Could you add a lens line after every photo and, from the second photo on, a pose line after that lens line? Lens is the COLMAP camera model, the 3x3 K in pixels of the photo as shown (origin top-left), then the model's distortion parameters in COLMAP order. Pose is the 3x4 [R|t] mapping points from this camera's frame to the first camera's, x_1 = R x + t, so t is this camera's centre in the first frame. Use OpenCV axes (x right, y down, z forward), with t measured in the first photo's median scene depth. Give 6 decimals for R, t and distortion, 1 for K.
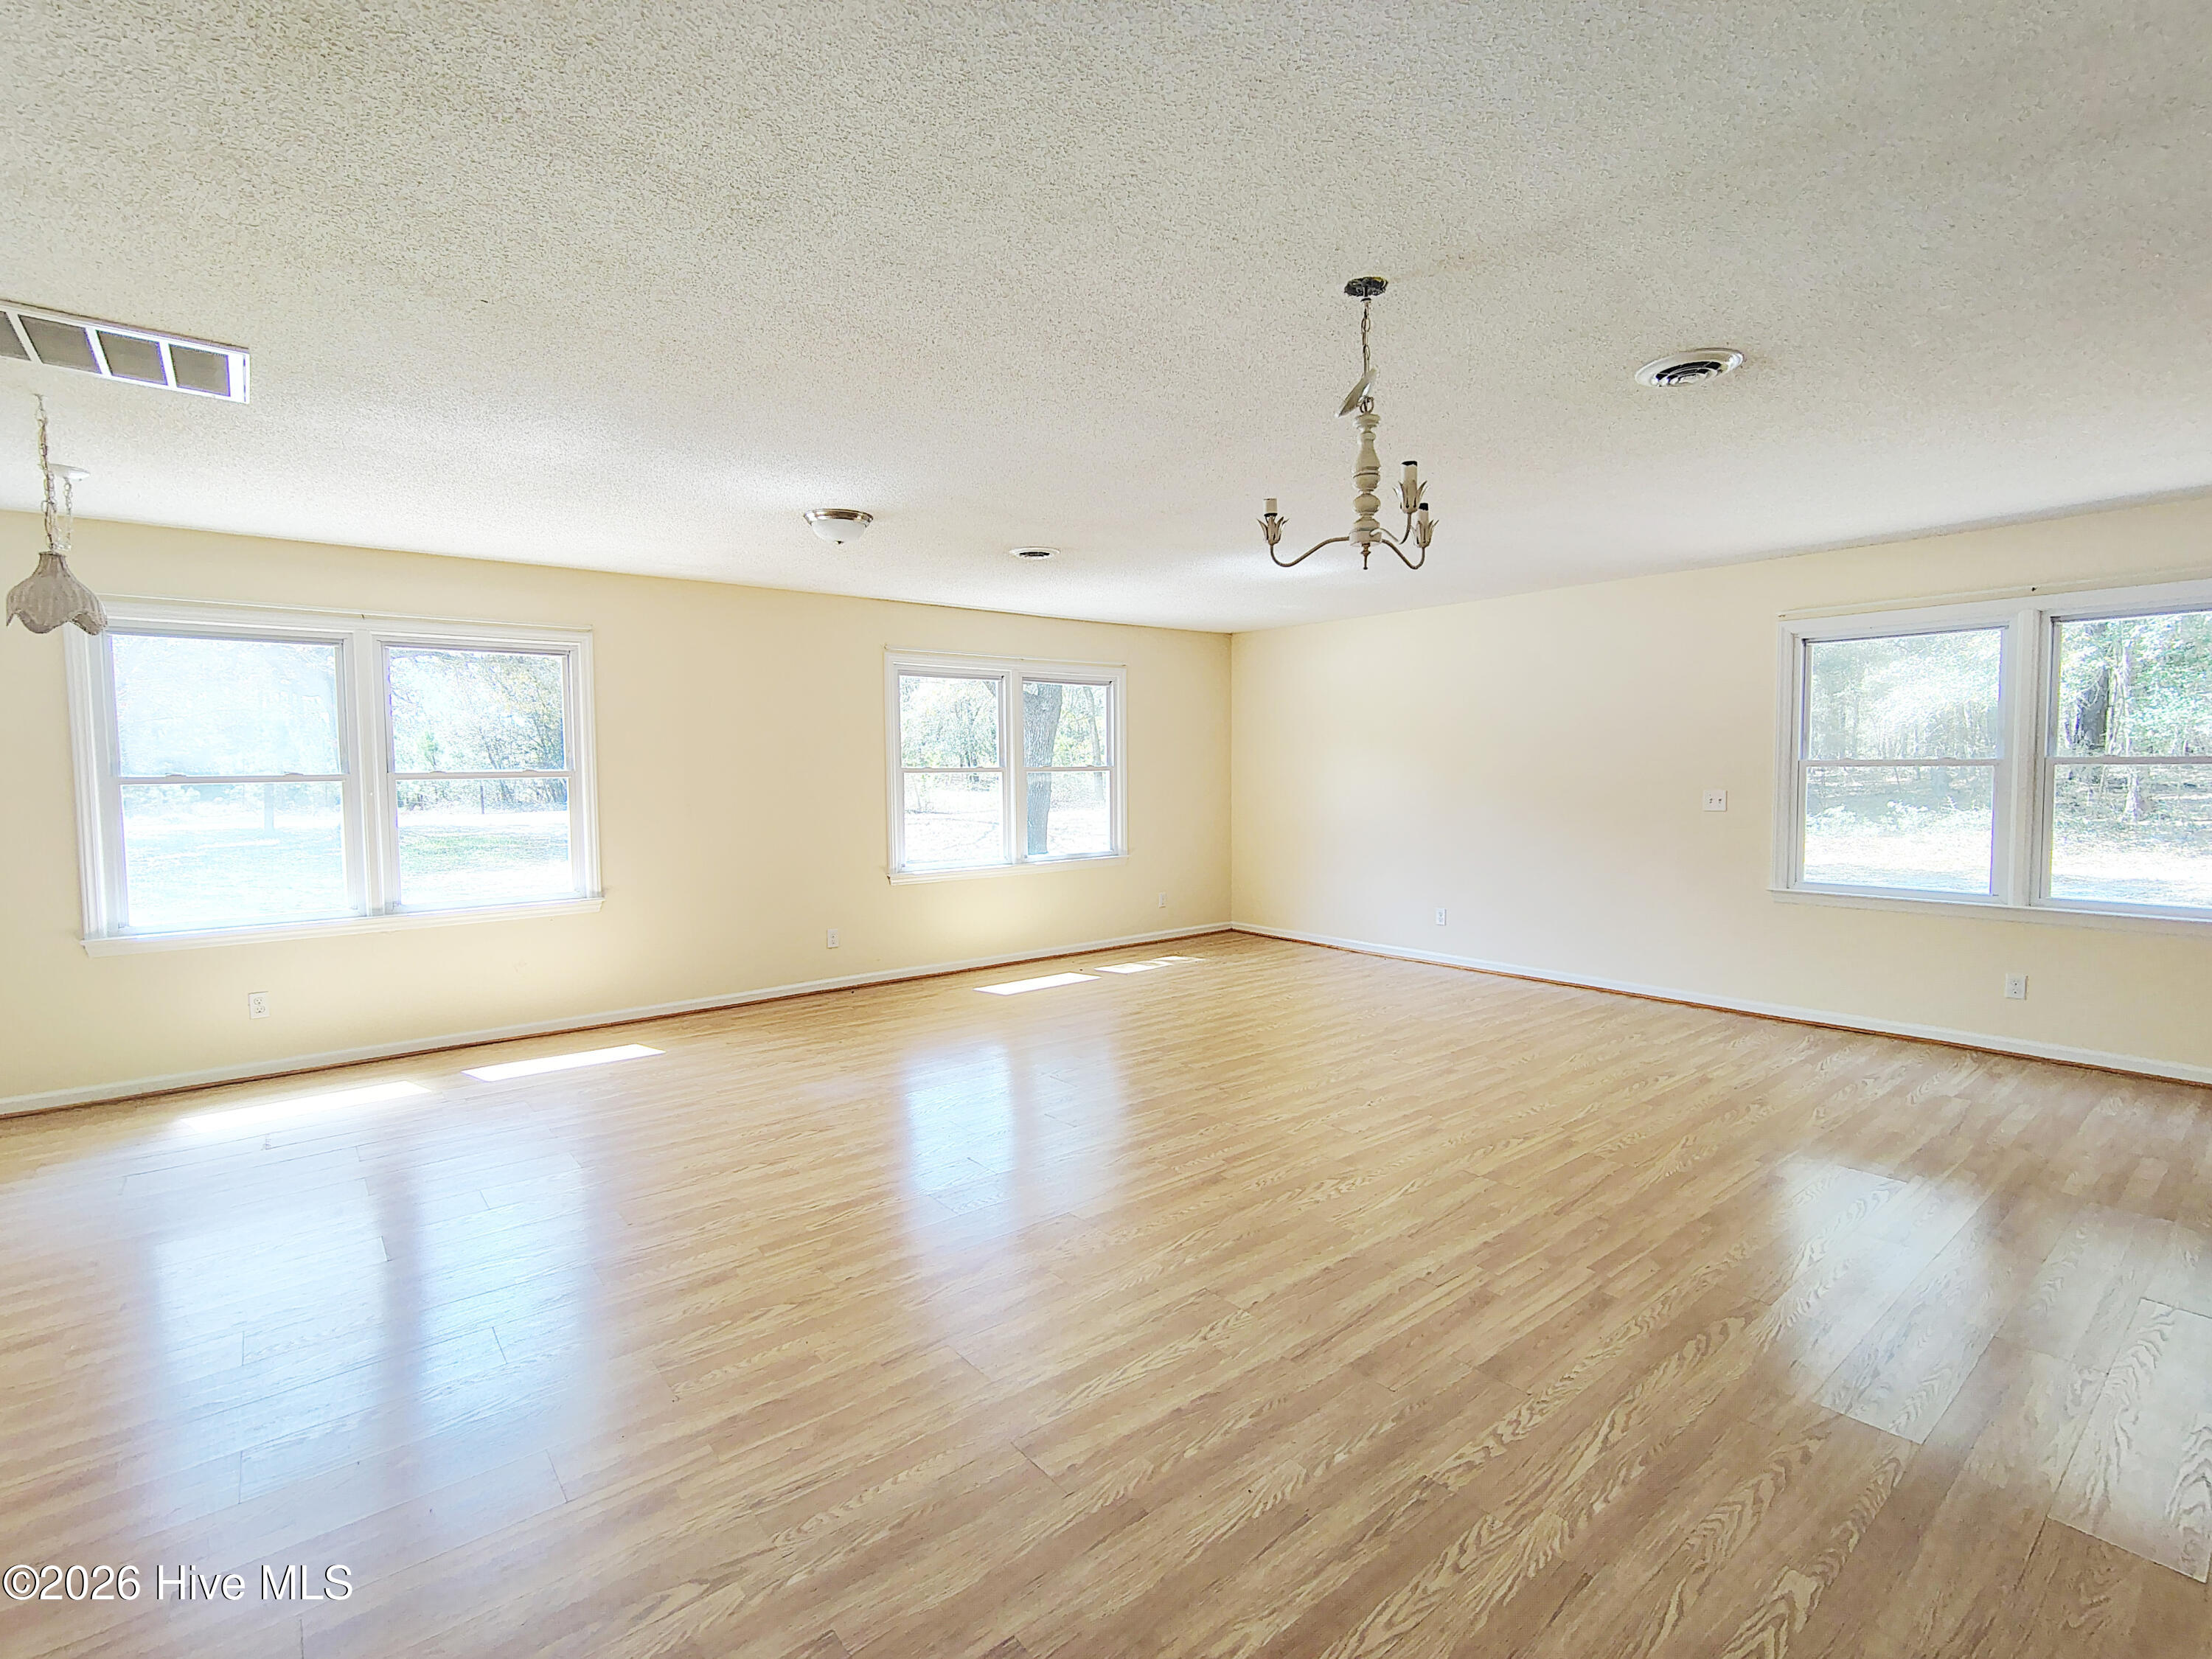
lens RADIAL K [[1025.0, 0, 1097.0], [0, 1025.0, 826.3], [0, 0, 1]] dist [-0.002008, 0.000201]
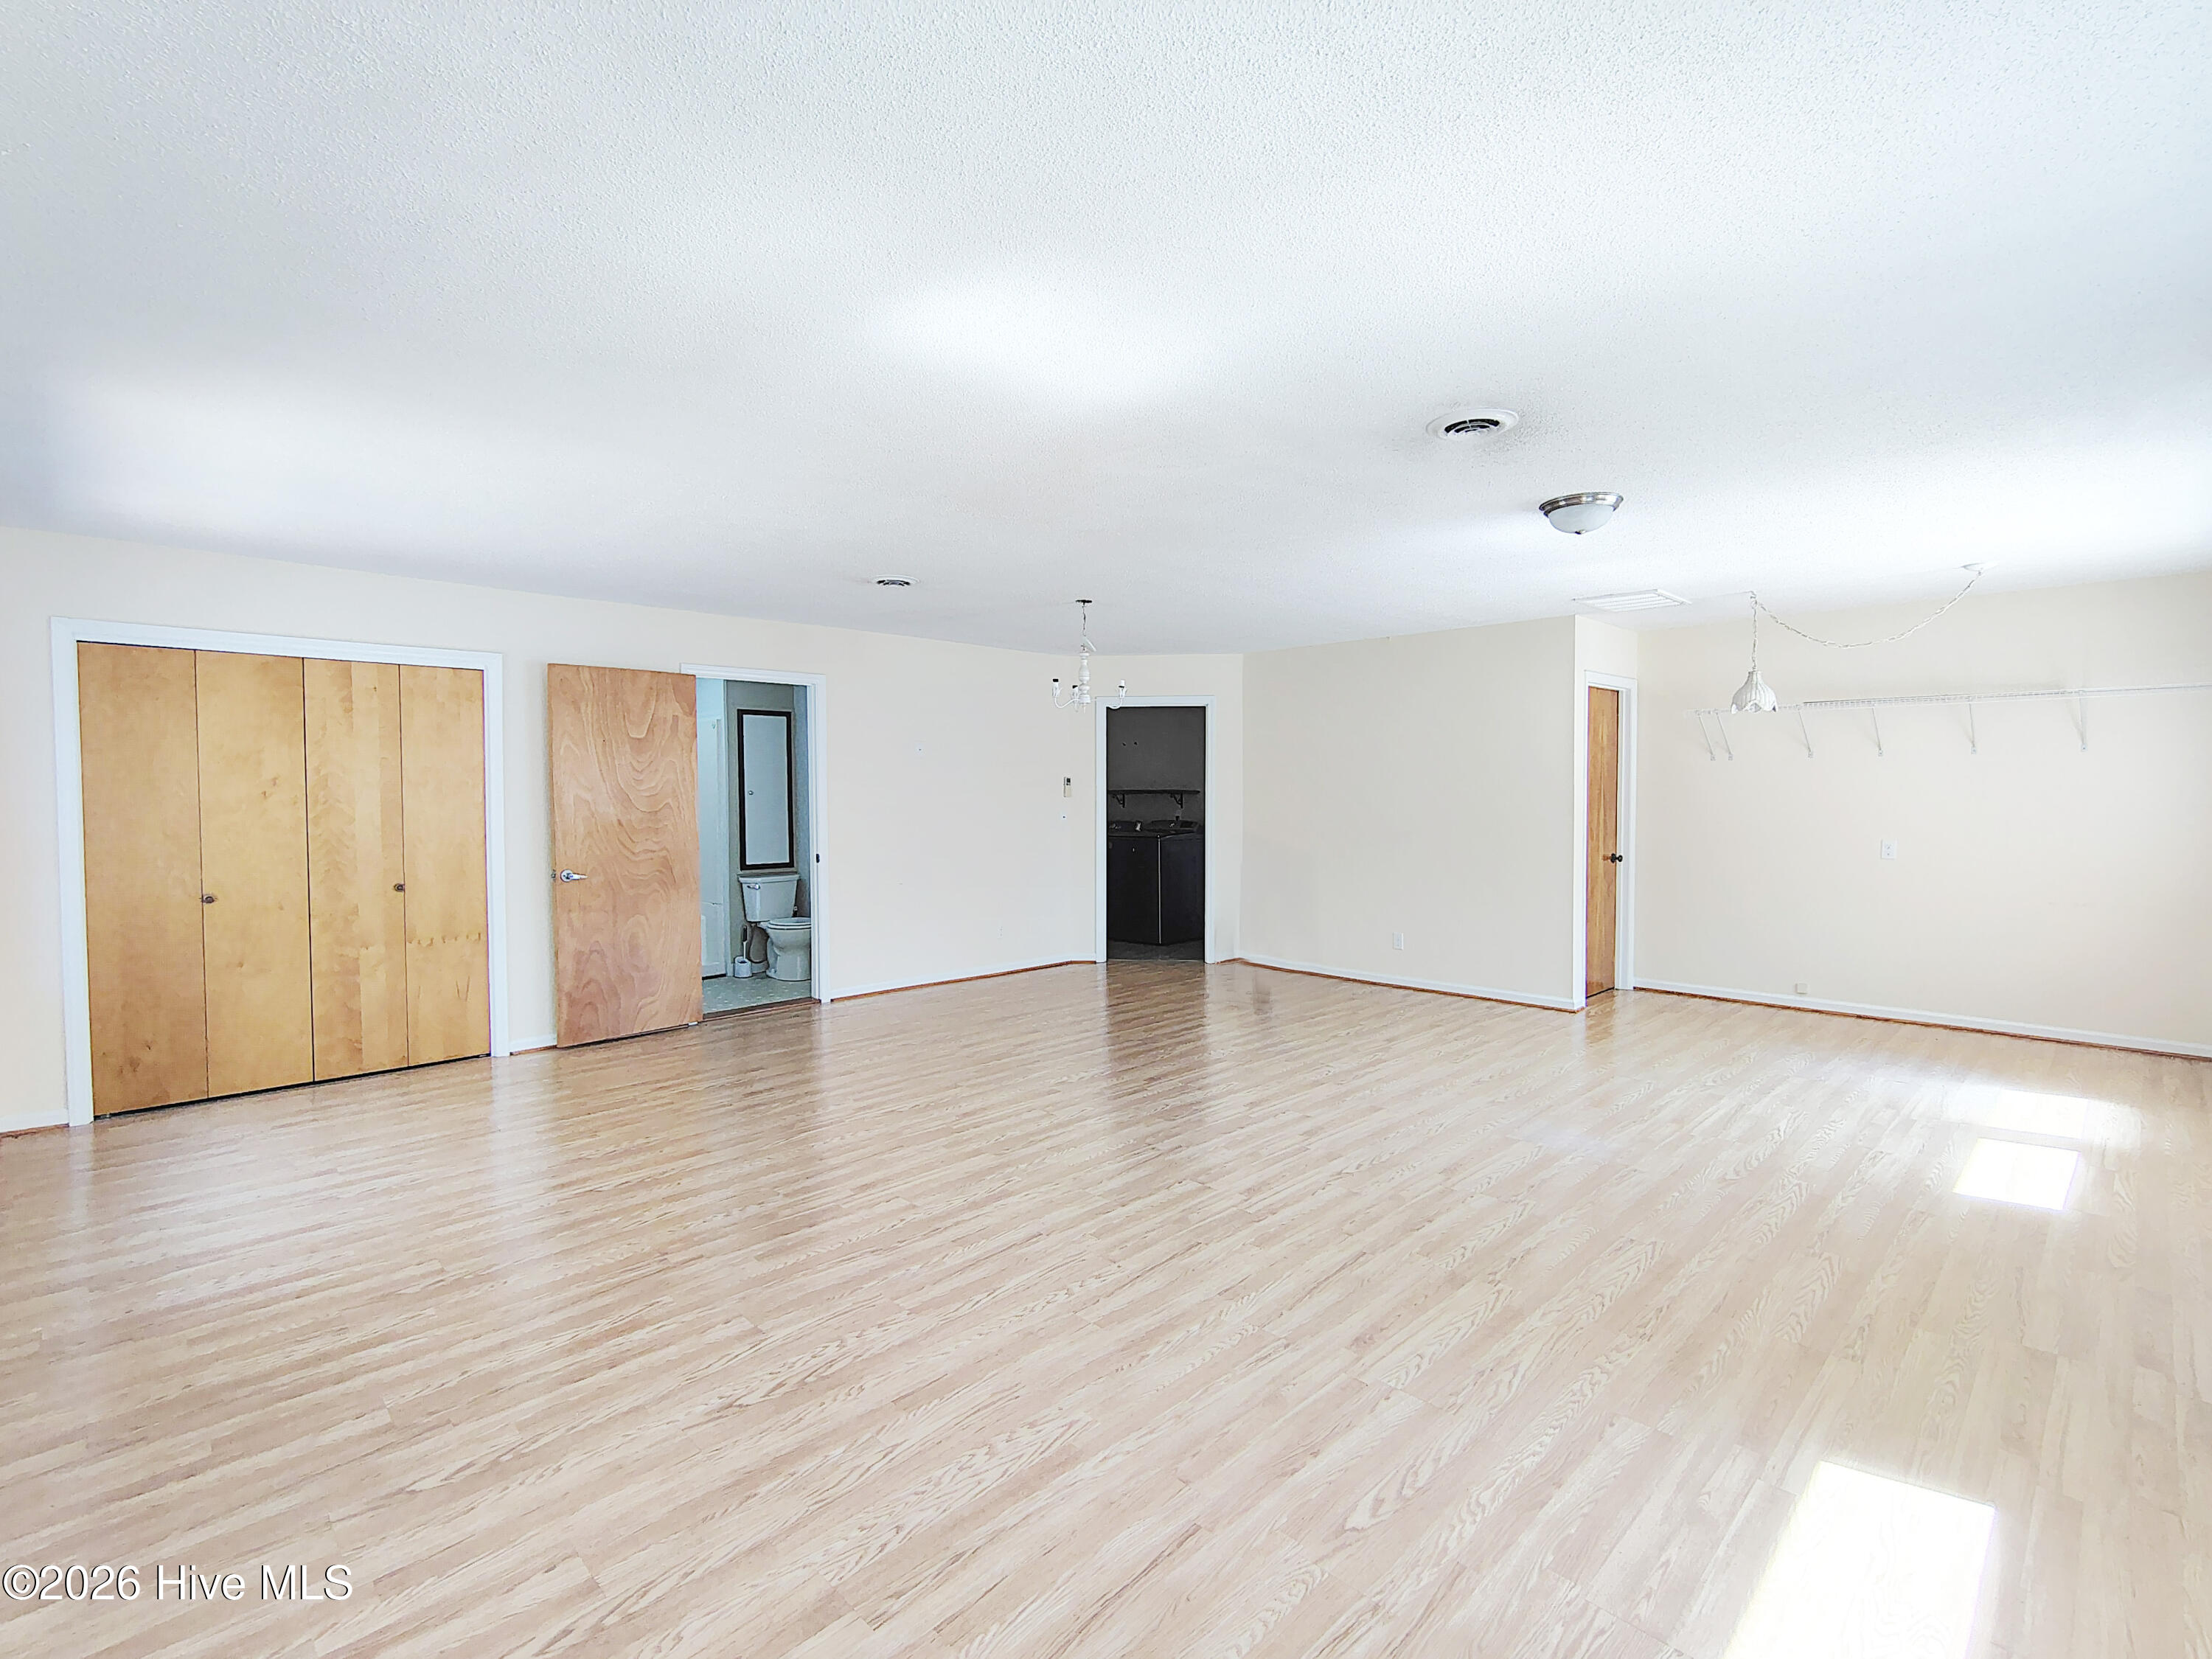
lens RADIAL K [[1025.0, 0, 1097.0], [0, 1025.0, 826.3], [0, 0, 1]] dist [-0.002008, 0.000201]
pose [[-0.995319, 0.015298, -0.095429, 0.255016], [0.006520, 0.995772, 0.091630, -0.109693], [0.096428, 0.090579, -0.991210, 1.881595]]
